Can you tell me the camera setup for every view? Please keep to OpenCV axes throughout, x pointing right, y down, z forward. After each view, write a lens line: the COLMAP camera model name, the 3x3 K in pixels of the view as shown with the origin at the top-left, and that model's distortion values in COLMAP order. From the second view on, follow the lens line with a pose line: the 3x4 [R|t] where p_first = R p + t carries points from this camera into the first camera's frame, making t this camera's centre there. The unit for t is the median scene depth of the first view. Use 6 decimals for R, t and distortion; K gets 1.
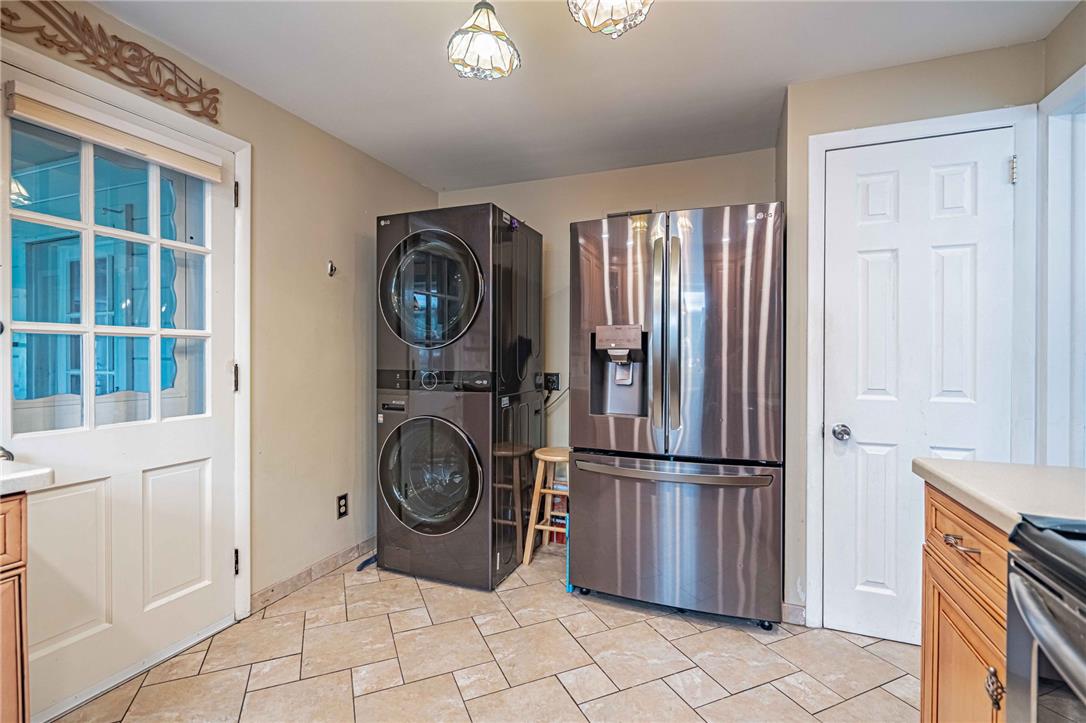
lens RADIAL K [[511.2, 0, 525.4], [0, 511.2, 365.4], [0, 0, 1]] dist [-0.001109, -0.000180]
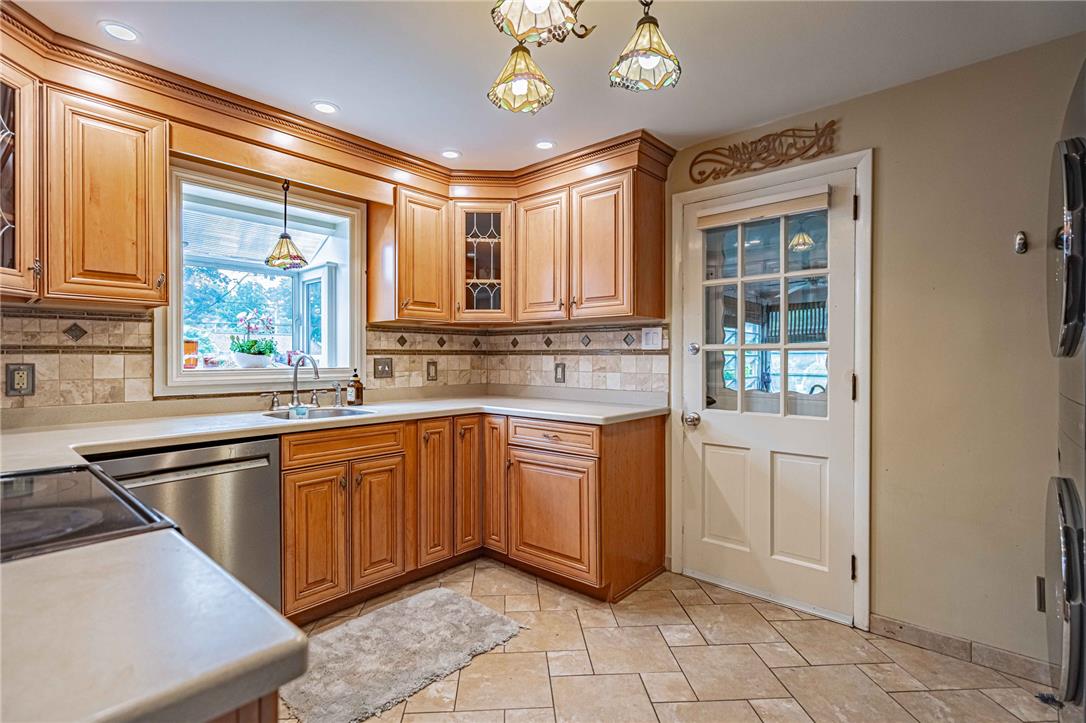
lens RADIAL K [[511.2, 0, 525.4], [0, 511.2, 365.4], [0, 0, 1]] dist [-0.001109, -0.000180]
pose [[-0.351304, 0.011016, -0.936196, 0.655597], [-0.022873, 0.999531, 0.020344, -0.025955], [0.935982, 0.028561, -0.350888, 0.784372]]
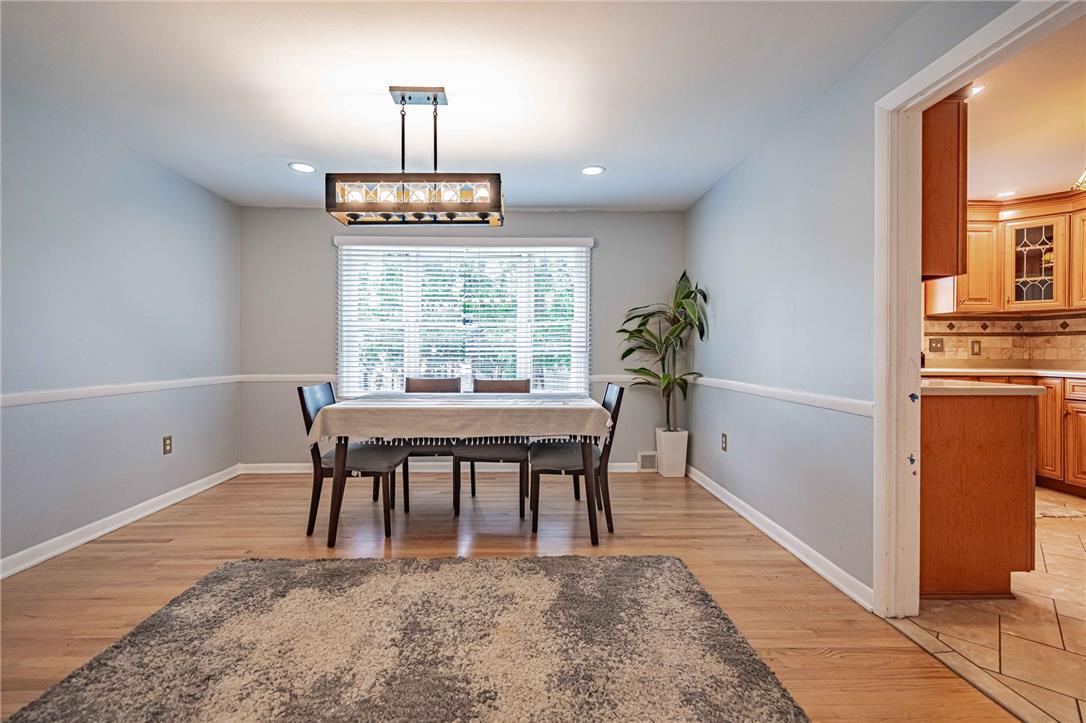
lens RADIAL K [[486.3, 0, 544.1], [0, 486.3, 352.1], [0, 0, 1]] dist [0.001169, 0.000128]
pose [[-0.913760, -0.004154, -0.406232, 1.824798], [-0.015061, 0.999607, 0.023656, 0.029536], [0.405974, 0.027734, -0.913464, 1.105506]]
